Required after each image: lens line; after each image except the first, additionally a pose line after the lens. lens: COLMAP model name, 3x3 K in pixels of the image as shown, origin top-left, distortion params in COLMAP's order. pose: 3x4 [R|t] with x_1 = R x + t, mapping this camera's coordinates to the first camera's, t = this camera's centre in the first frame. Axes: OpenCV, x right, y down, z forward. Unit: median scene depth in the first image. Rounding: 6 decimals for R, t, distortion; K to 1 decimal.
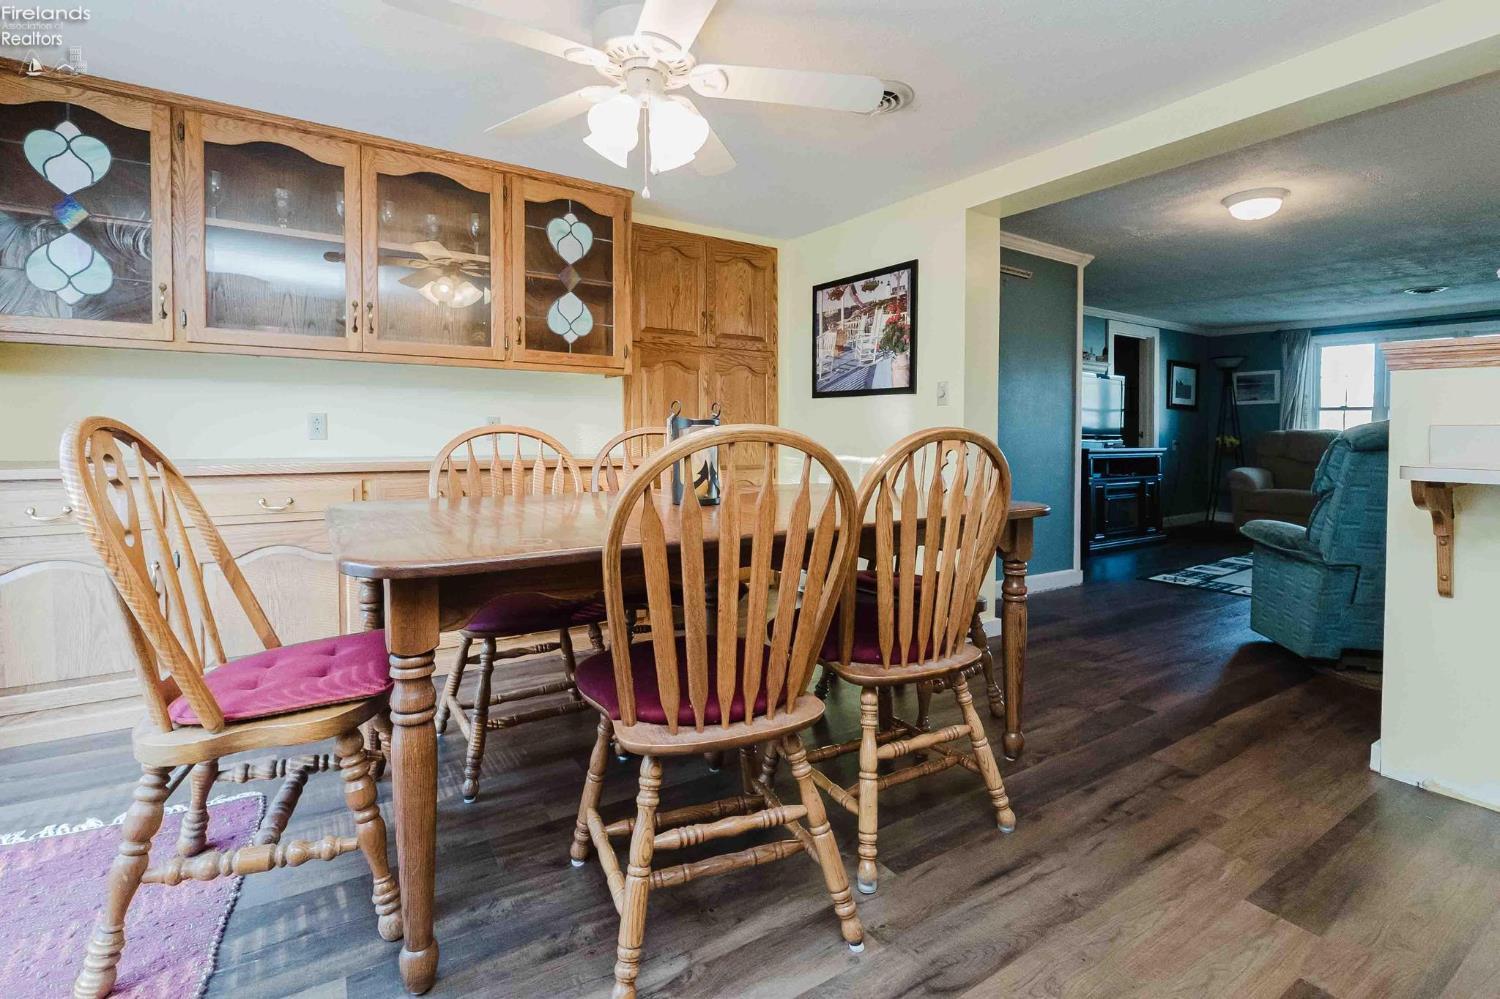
lens RADIAL K [[691.6, 0, 749.8], [0, 691.6, 455.9], [0, 0, 1]] dist [-0.020354, 0.000257]
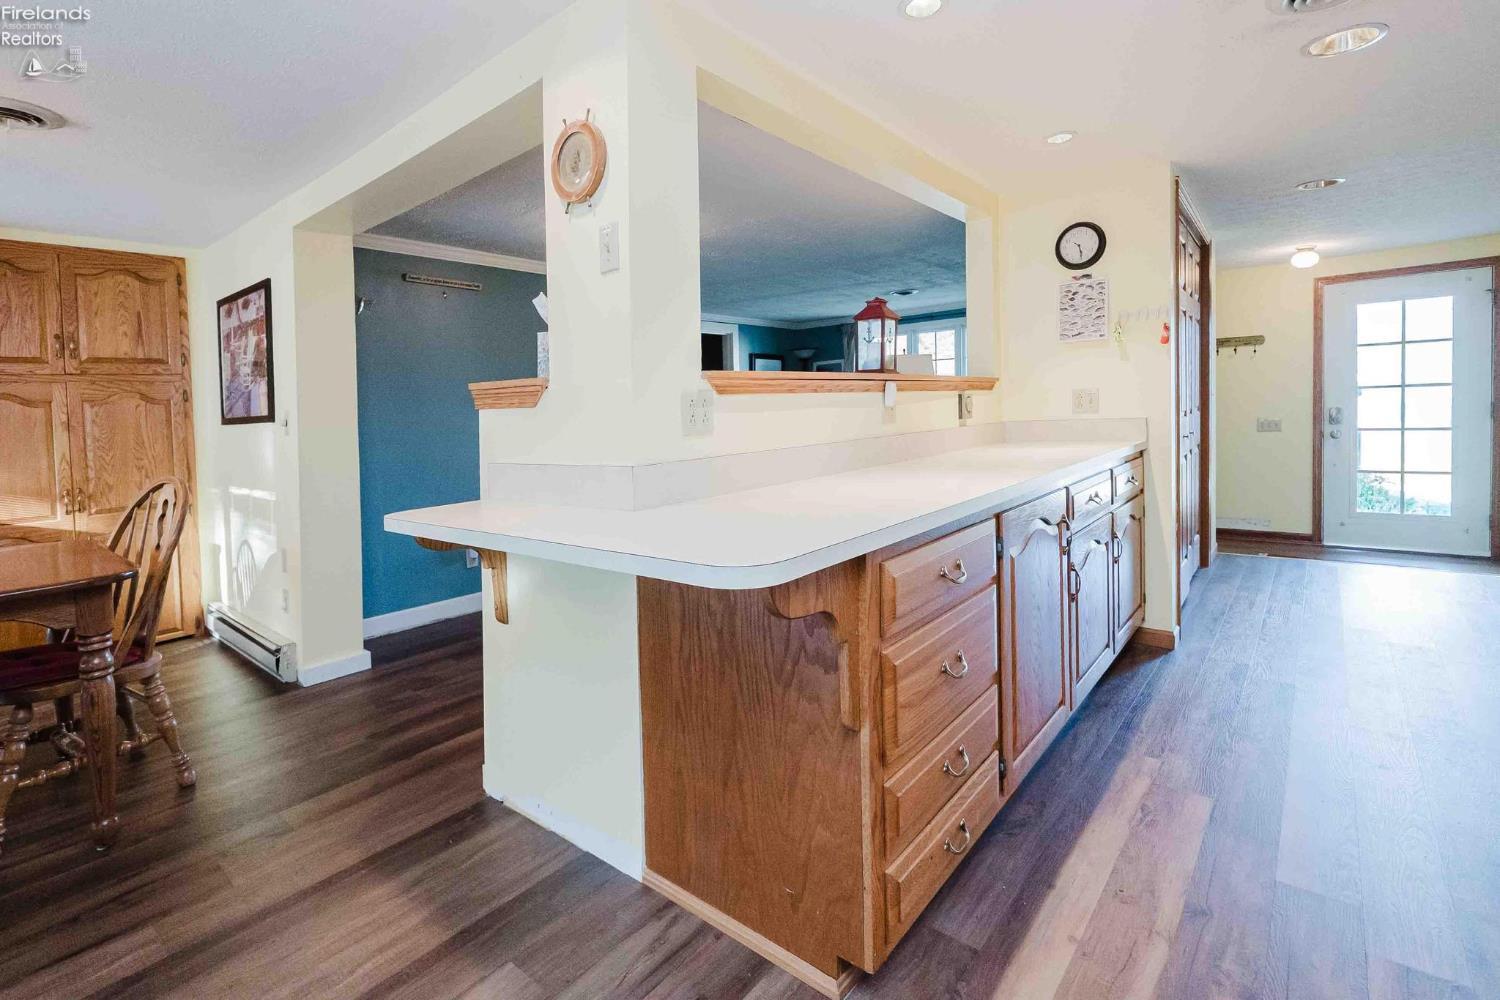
lens RADIAL K [[691.6, 0, 749.8], [0, 691.6, 456.4], [0, 0, 1]] dist [-0.020354, 0.000257]
pose [[0.955090, -0.069169, 0.288128, 0.498802], [0.061139, 0.997451, 0.036786, -0.033120], [-0.289938, -0.017518, 0.956885, -0.066832]]
